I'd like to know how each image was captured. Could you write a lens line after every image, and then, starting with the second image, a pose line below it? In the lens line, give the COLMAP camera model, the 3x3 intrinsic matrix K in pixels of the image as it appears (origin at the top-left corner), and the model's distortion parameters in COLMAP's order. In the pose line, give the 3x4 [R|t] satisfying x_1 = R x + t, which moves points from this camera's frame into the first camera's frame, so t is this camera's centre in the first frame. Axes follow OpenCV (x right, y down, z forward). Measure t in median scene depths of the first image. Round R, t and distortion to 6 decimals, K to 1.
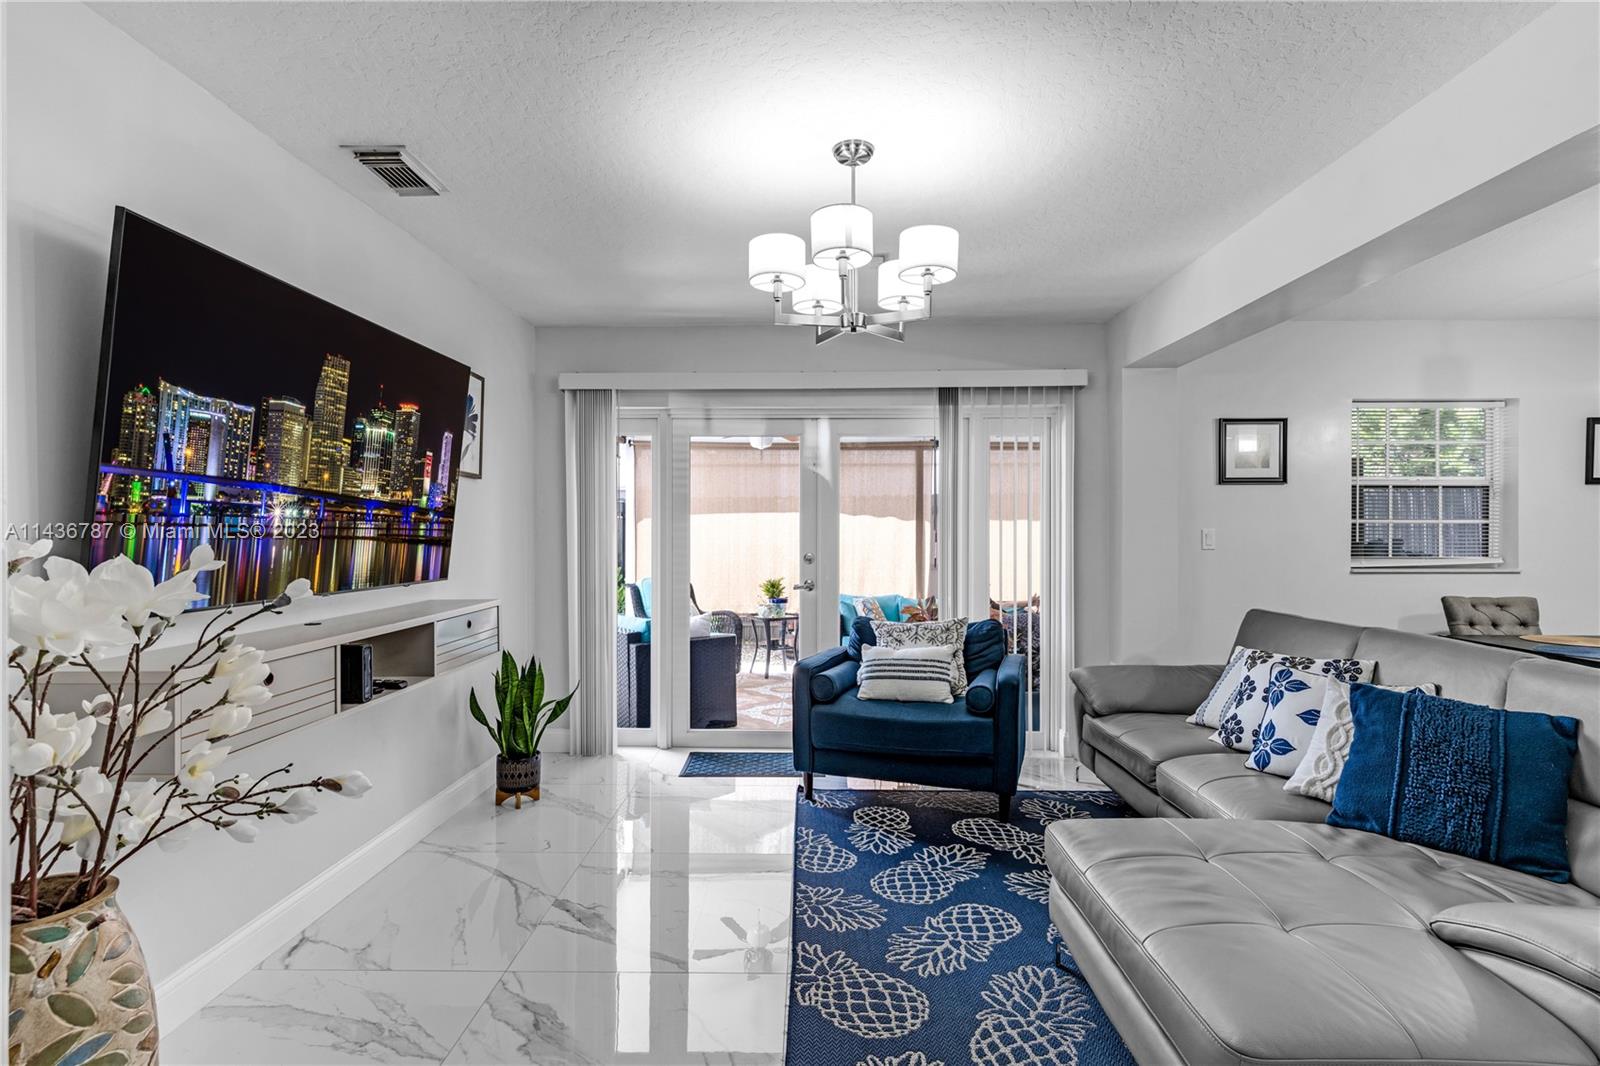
lens RADIAL K [[758.6, 0, 789.9], [0, 758.6, 516.0], [0, 0, 1]] dist [0.006234, -0.001925]
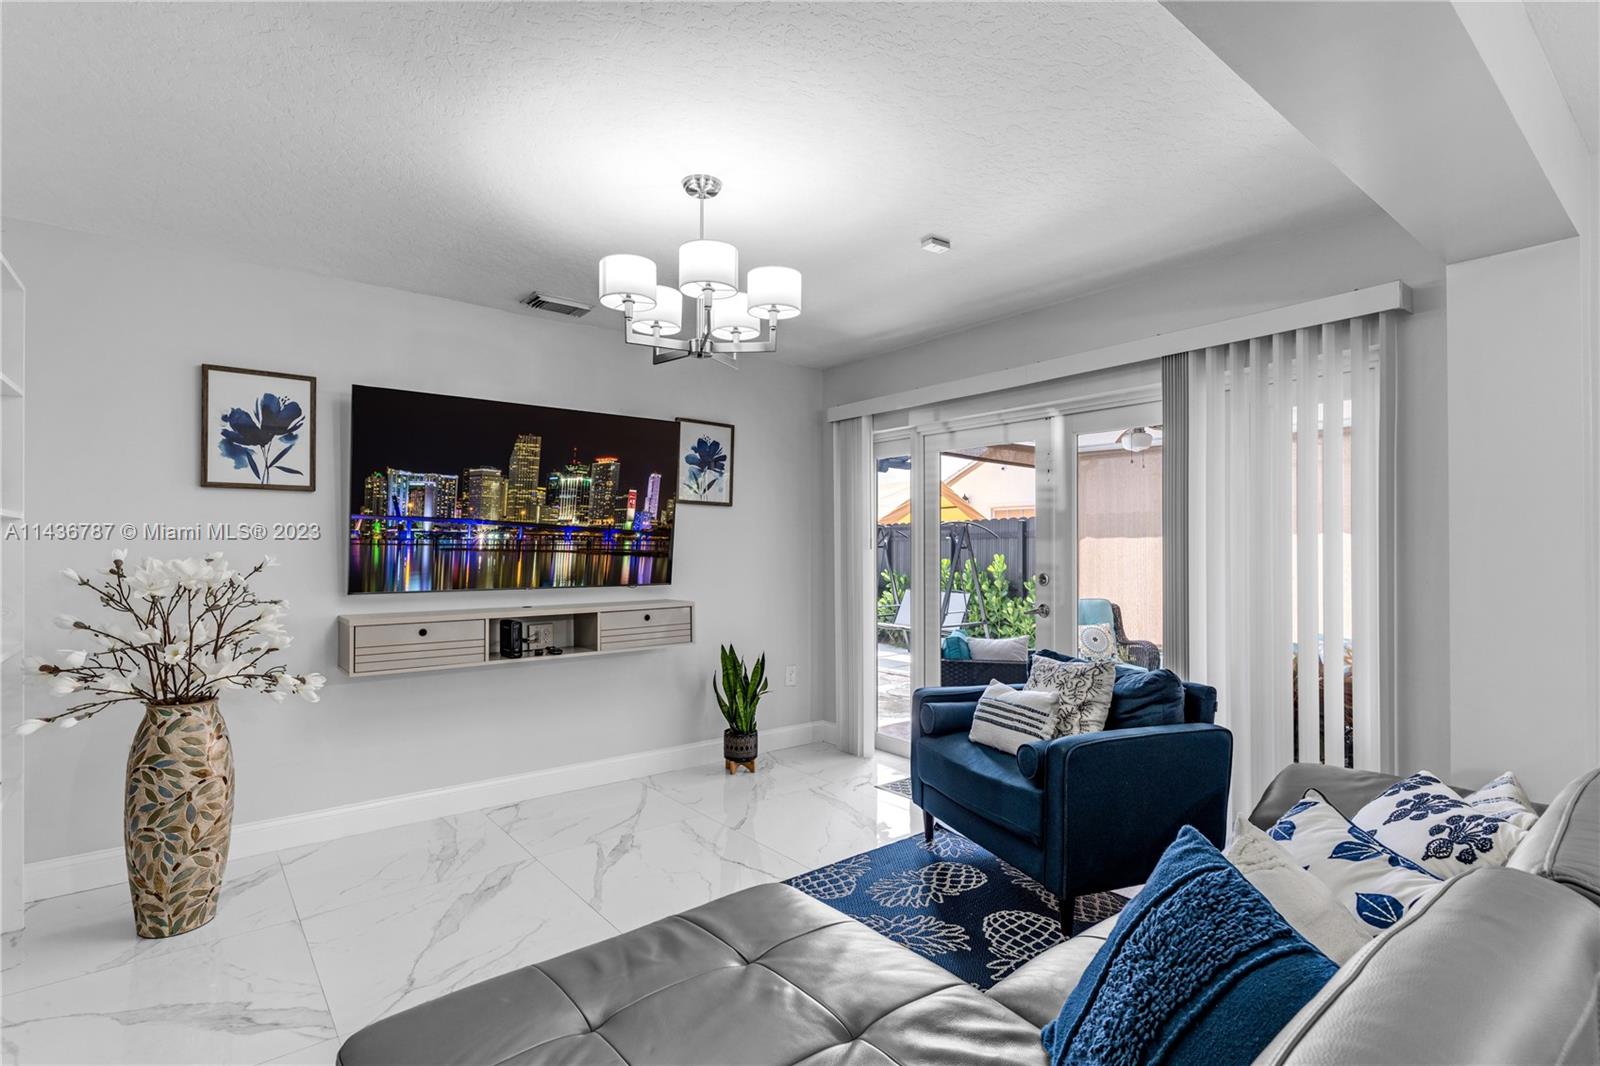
lens RADIAL K [[758.6, 0, 779.5], [0, 758.6, 514.1], [0, 0, 1]] dist [0.006234, -0.001925]
pose [[0.642760, -0.030982, -0.765441, 0.924812], [0.016299, 0.999509, -0.026770, 0.001634], [0.765894, 0.004731, 0.642949, 0.391085]]
